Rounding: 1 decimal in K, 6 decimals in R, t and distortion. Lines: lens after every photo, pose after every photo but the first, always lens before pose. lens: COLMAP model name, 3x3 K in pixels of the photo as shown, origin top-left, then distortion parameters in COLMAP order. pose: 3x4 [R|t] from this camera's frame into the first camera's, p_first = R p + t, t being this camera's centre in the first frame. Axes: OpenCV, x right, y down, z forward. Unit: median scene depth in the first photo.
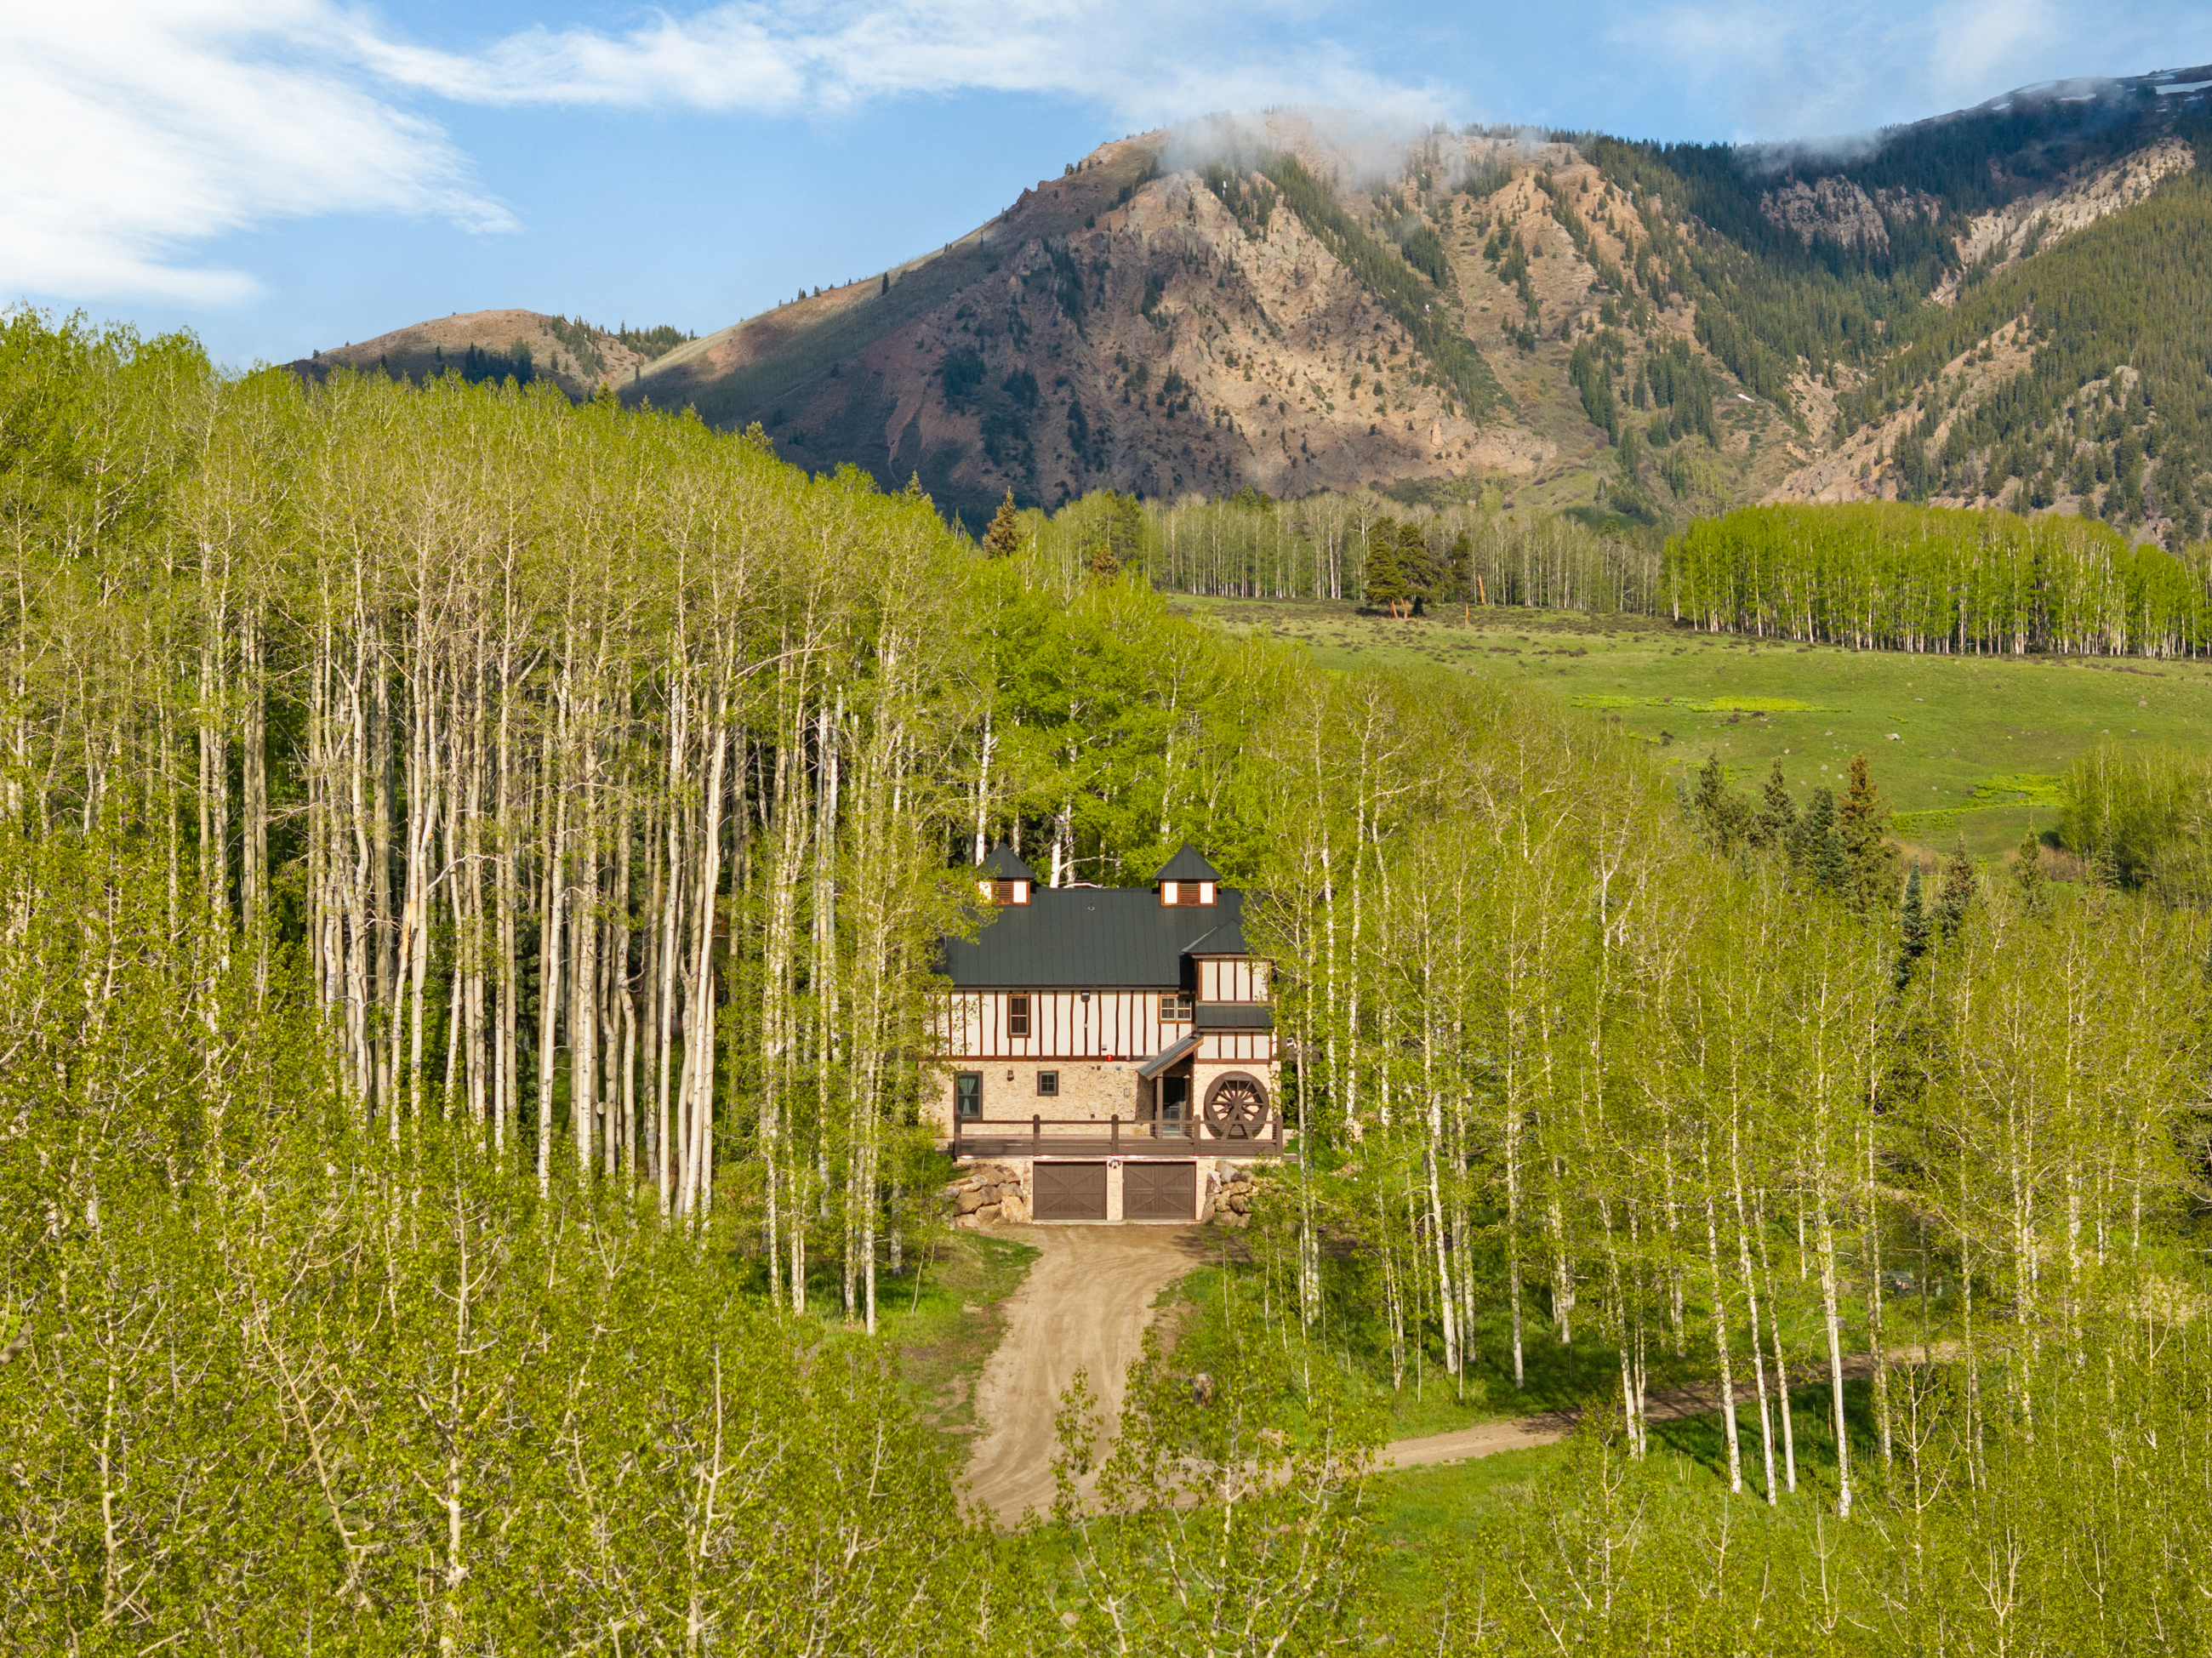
lens RADIAL K [[4471.6, 0, 1104.8], [0, 4471.6, 825.4], [0, 0, 1]] dist [-0.071159, 0.000000]
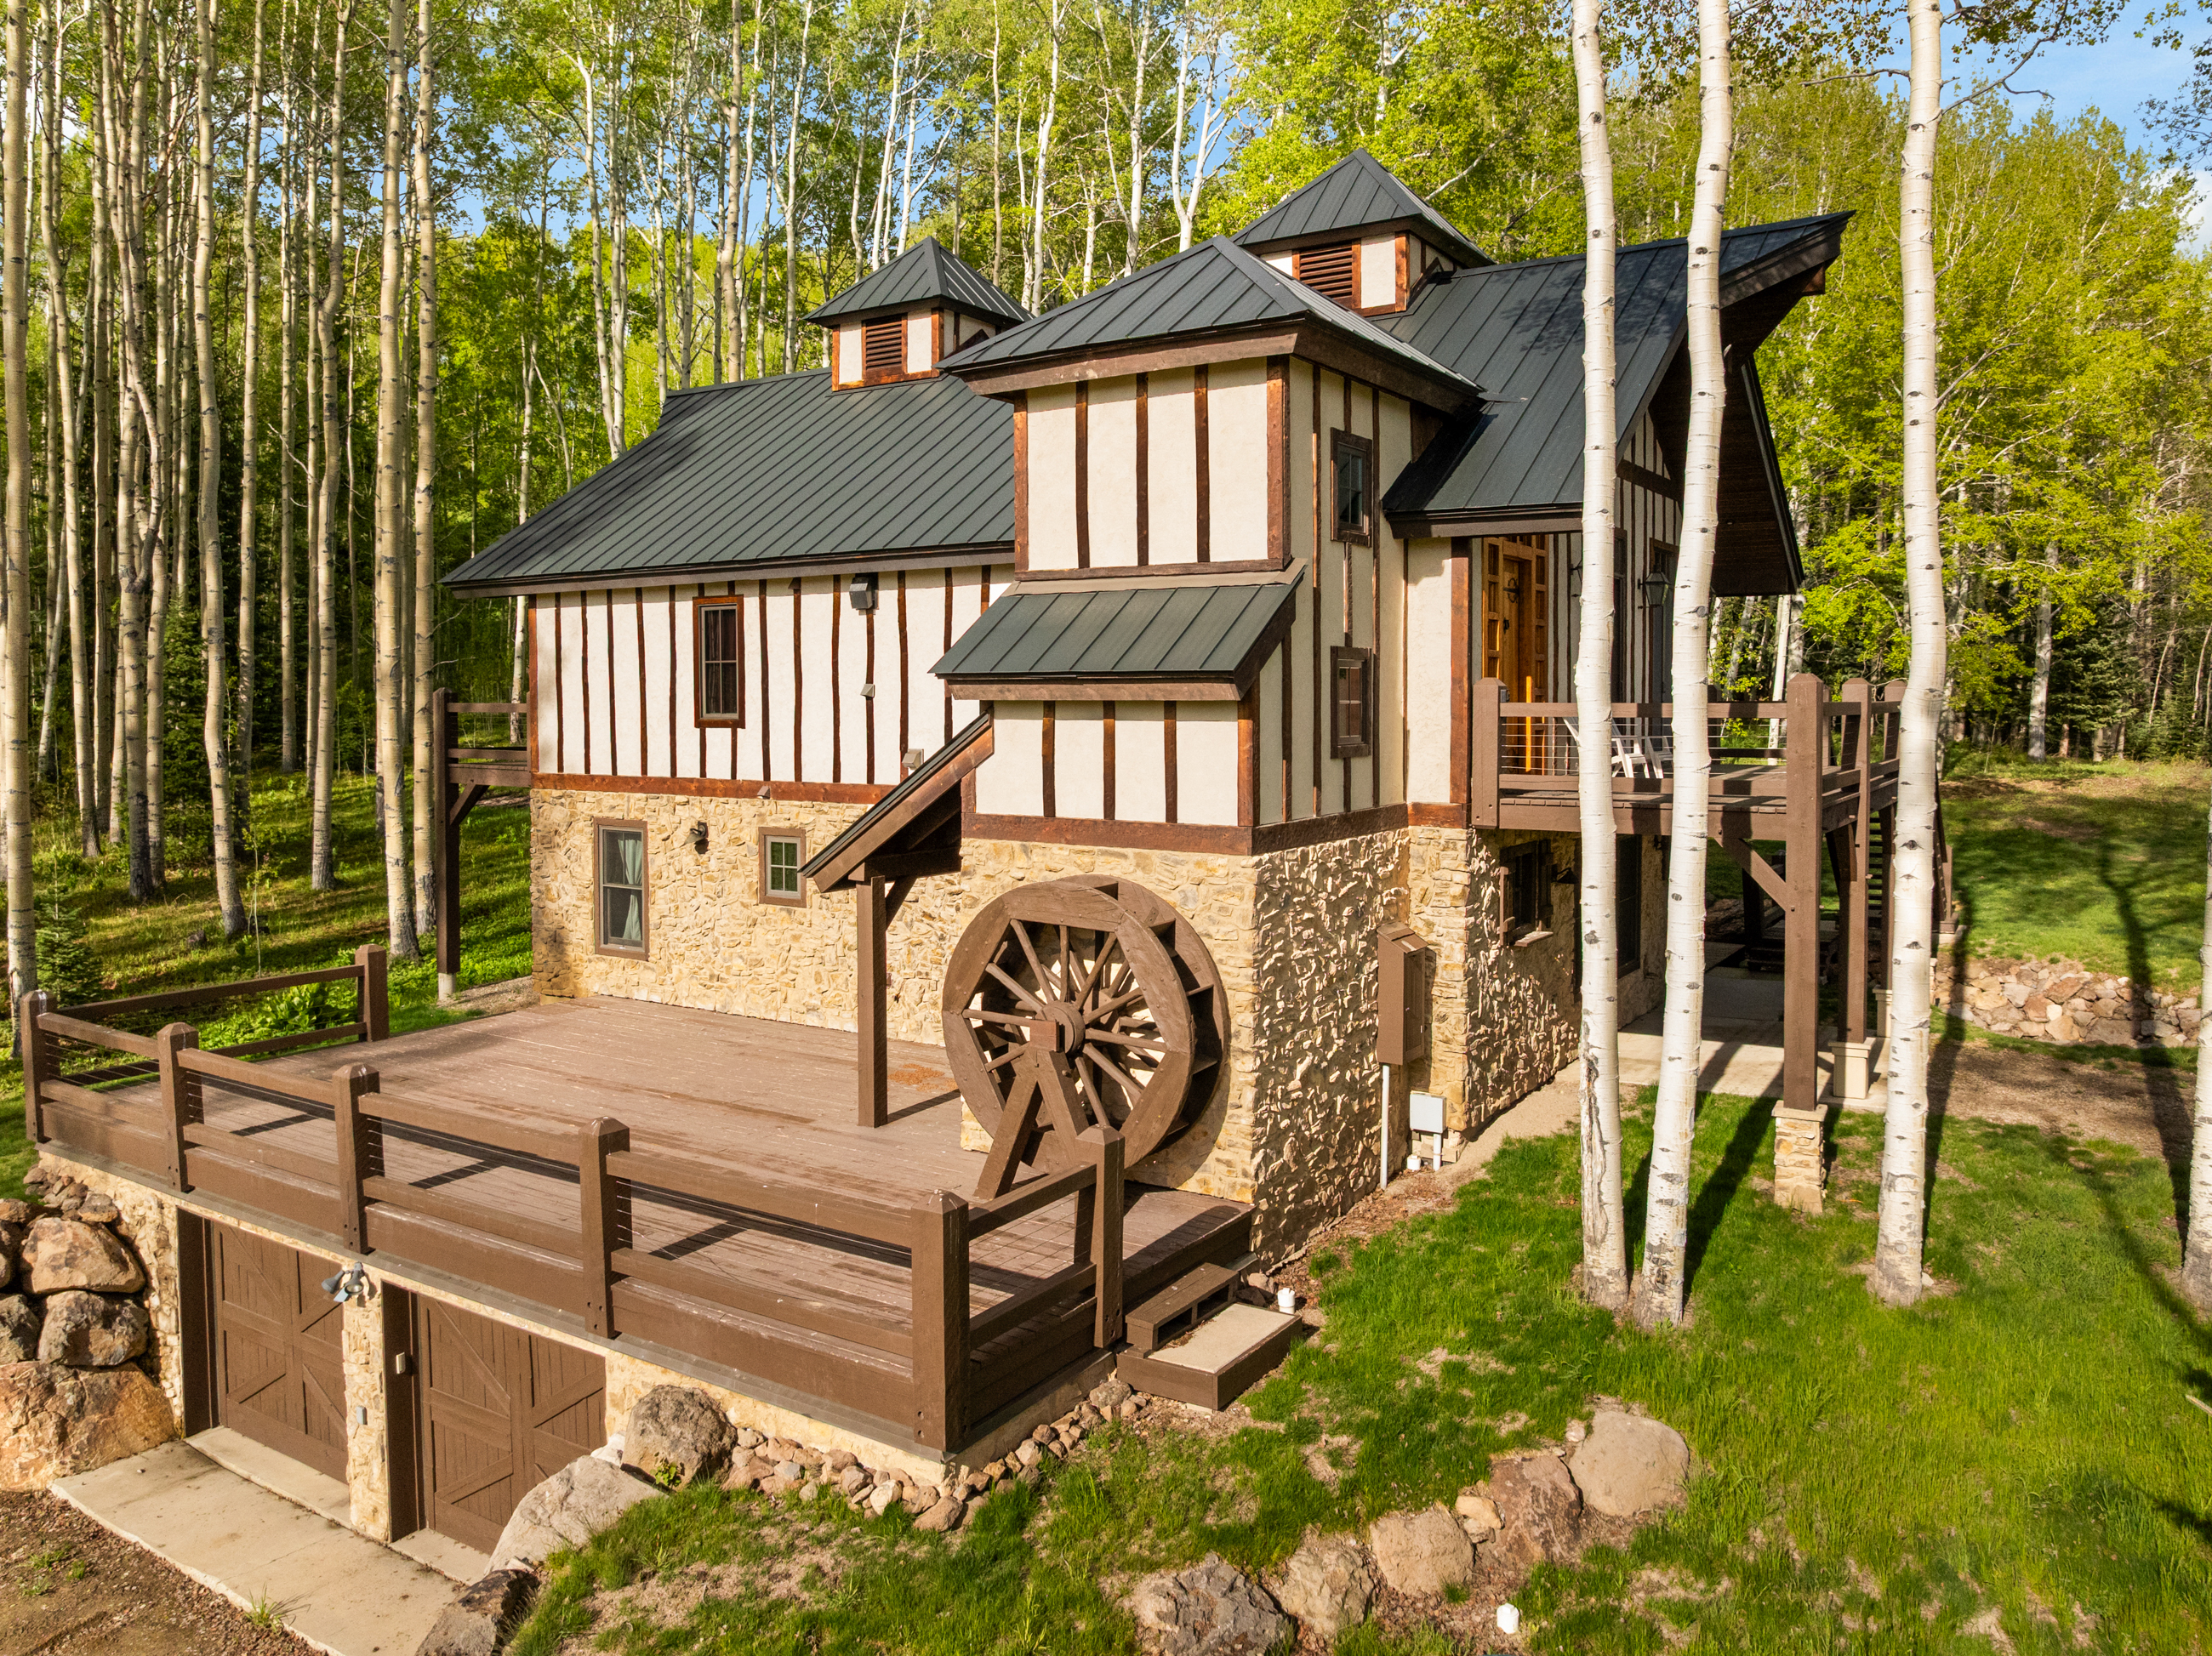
lens RADIAL K [[1575.8, 0, 1139.0], [0, 1575.8, 764.2], [0, 0, 1]] dist [-0.042189, 0.010798]
pose [[0.820083, 0.020144, -0.571890, 0.073890], [0.011086, 0.998633, 0.051073, 0.044629], [0.572138, -0.048224, 0.818739, 0.920706]]
